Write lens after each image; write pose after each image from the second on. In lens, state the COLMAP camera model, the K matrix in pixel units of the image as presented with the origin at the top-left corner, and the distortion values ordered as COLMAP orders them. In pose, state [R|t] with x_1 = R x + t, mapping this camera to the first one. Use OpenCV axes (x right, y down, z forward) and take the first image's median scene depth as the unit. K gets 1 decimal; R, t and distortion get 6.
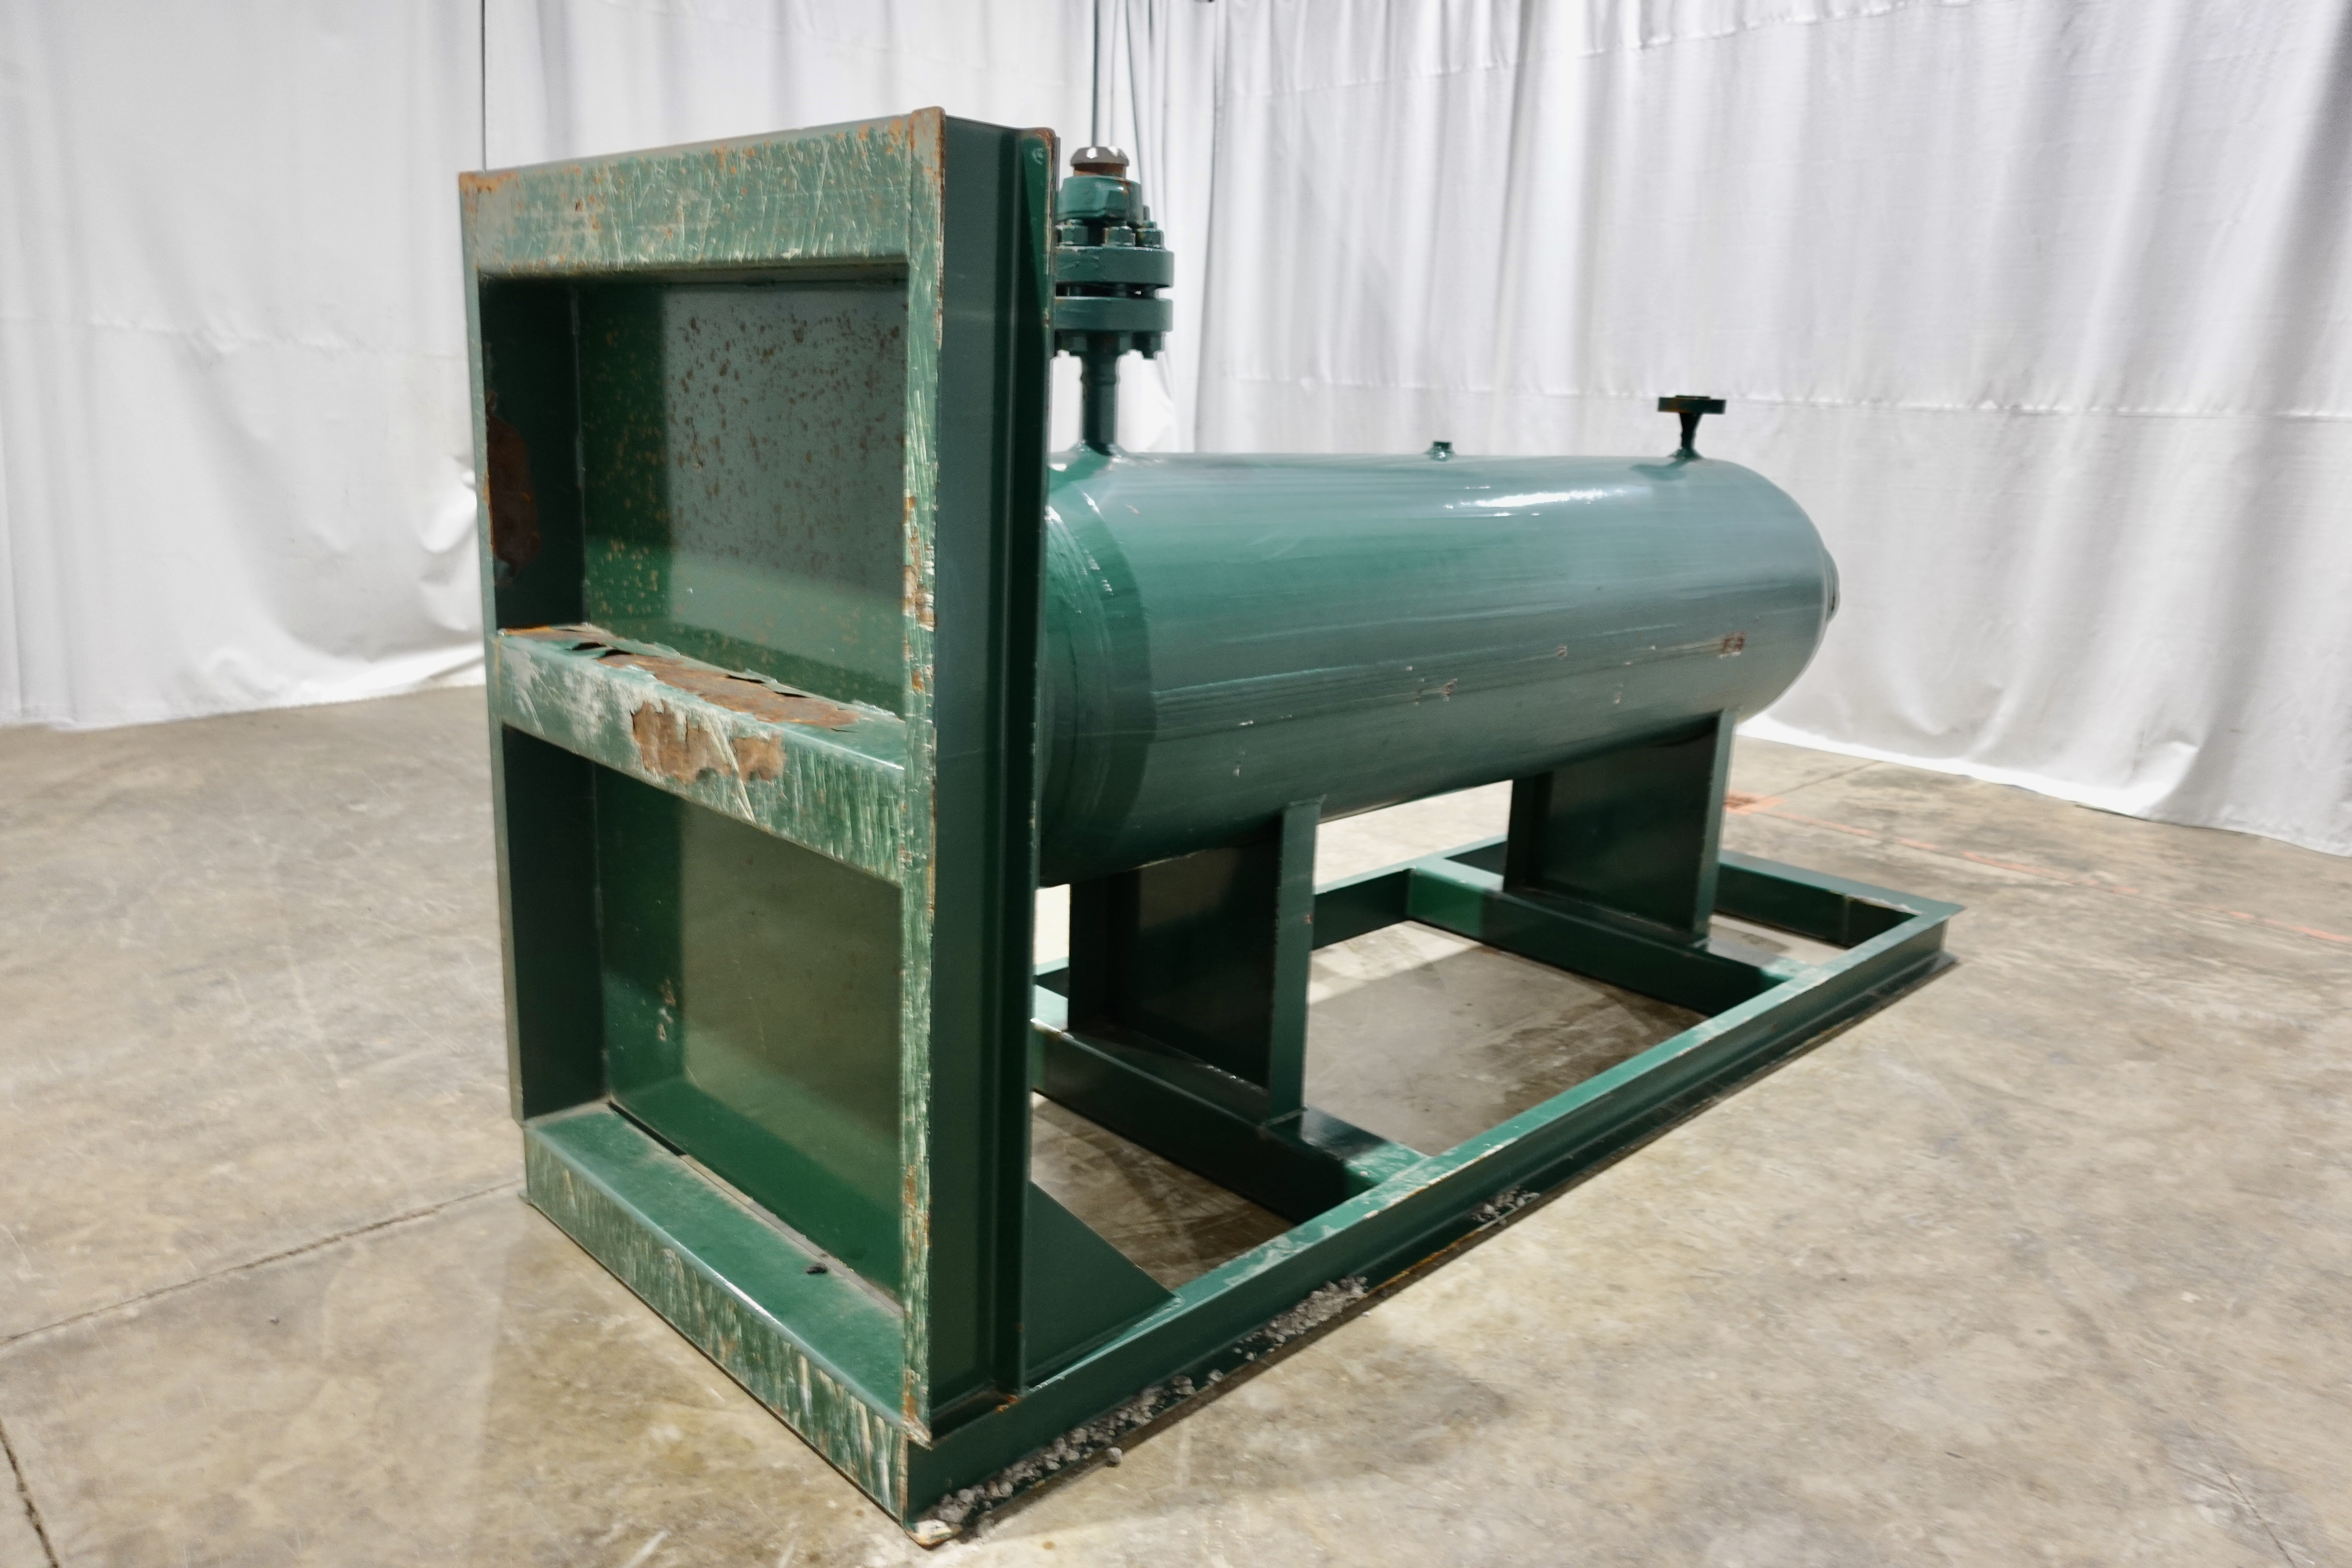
lens RADIAL K [[1622.8, 0, 1165.8], [0, 1622.8, 781.8], [0, 0, 1]] dist [-0.004223, -0.000604]
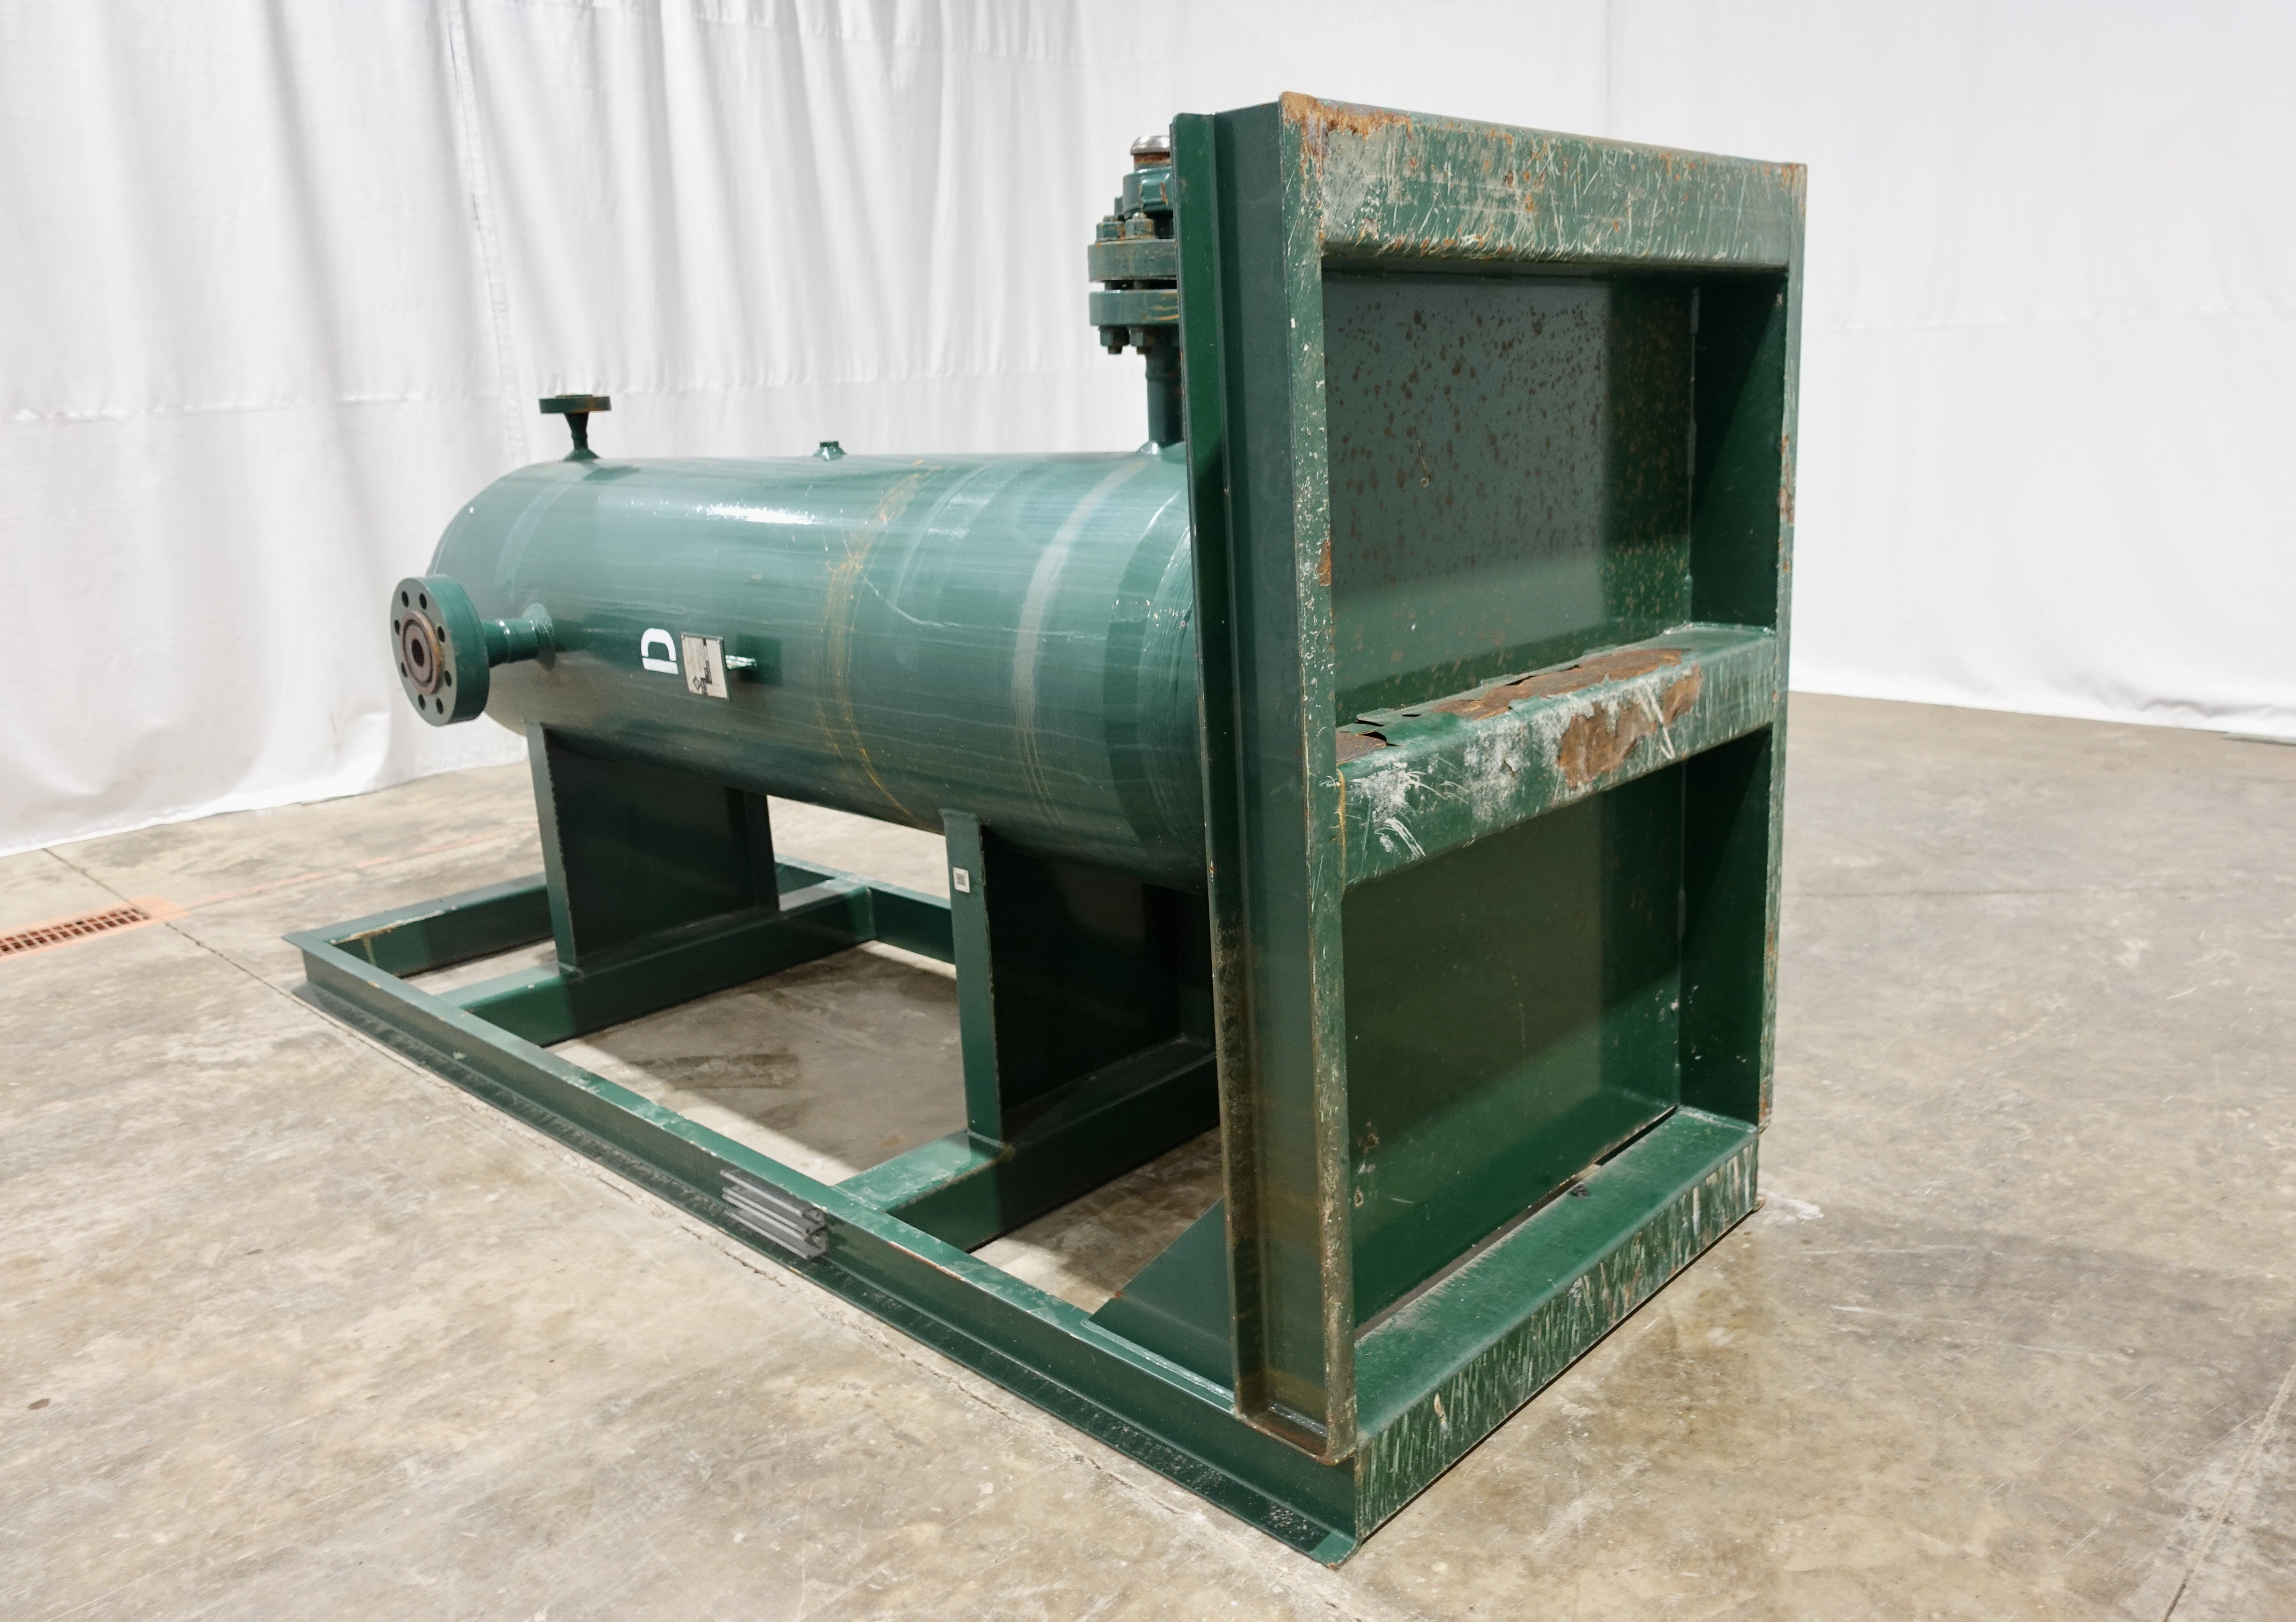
lens RADIAL K [[1686.7, 0, 1228.5], [0, 1686.7, 814.6], [0, 0, 1]] dist [0.000749, -0.002410]
pose [[-0.057395, -0.288554, 0.955742, -1.218072], [0.279383, 0.914428, 0.292859, -0.328641], [-0.958463, 0.283826, 0.028133, 1.134294]]
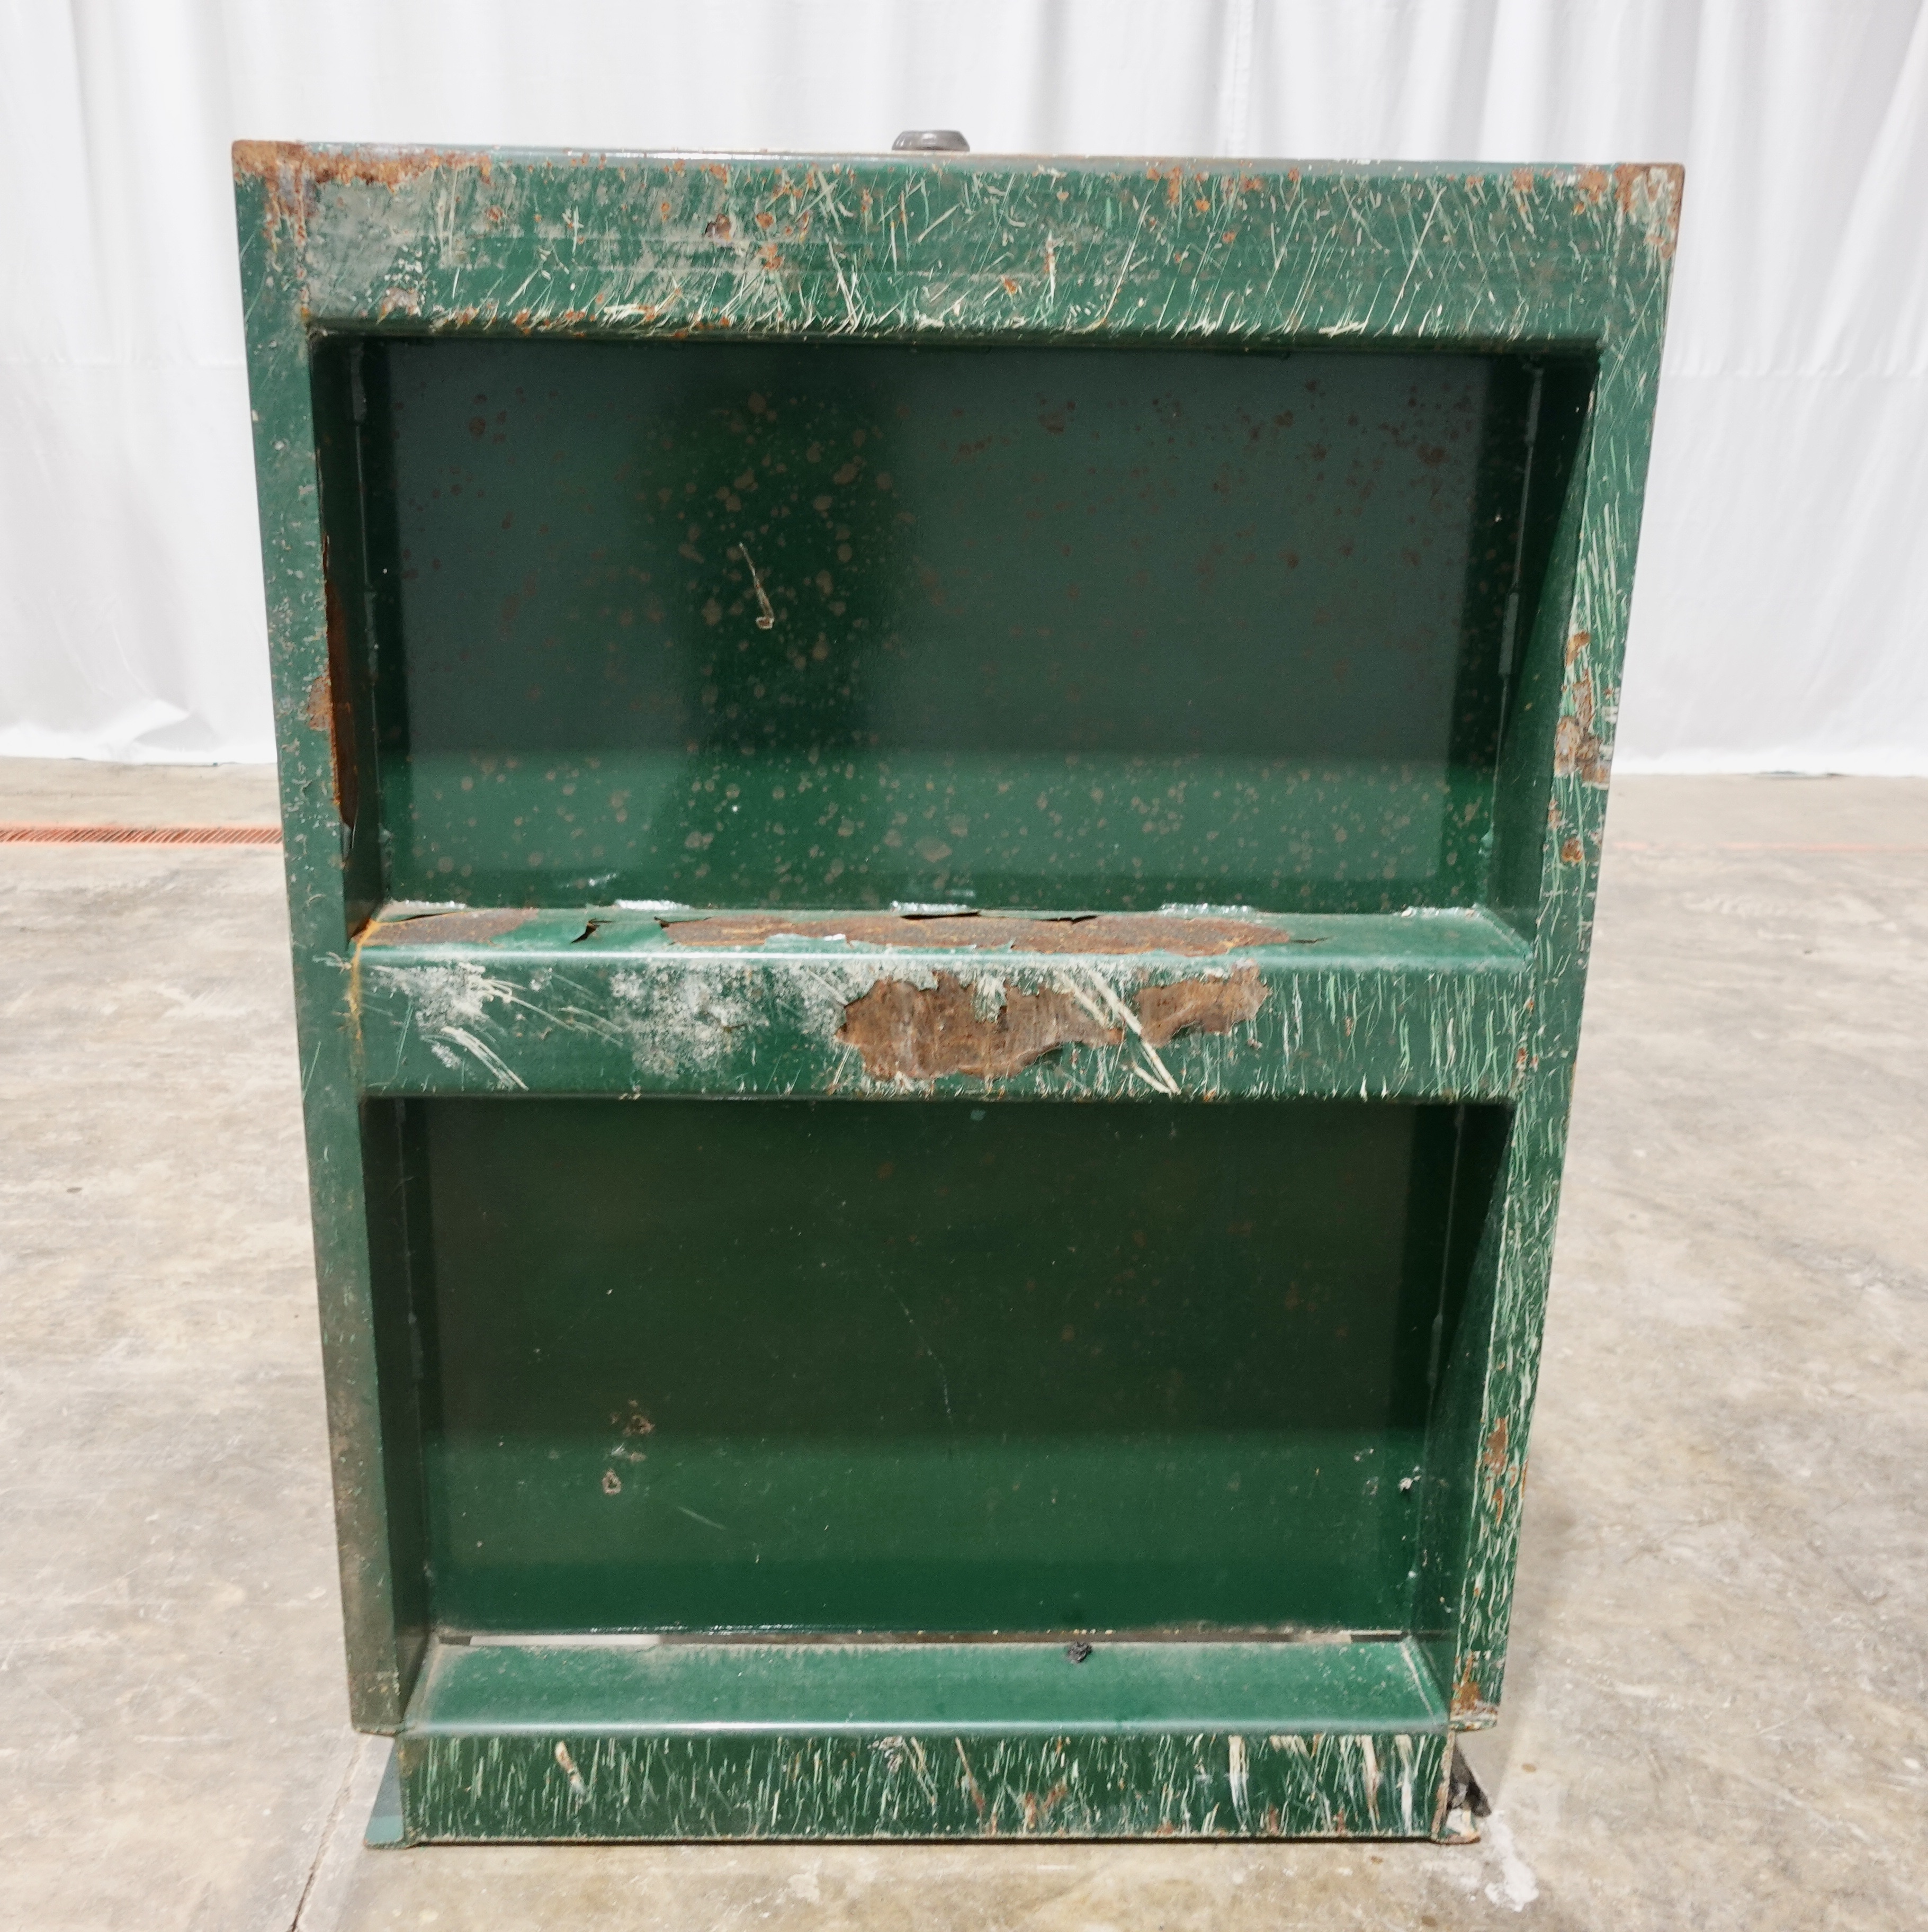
lens RADIAL K [[2006.8, 0, 883.8], [0, 2006.8, 960.3], [0, 0, 1]] dist [0.001222, -0.000677]
pose [[0.687818, -0.242943, 0.684022, -0.852223], [0.190282, 0.969722, 0.153076, -0.177423], [-0.700499, 0.024868, 0.713220, 0.389963]]
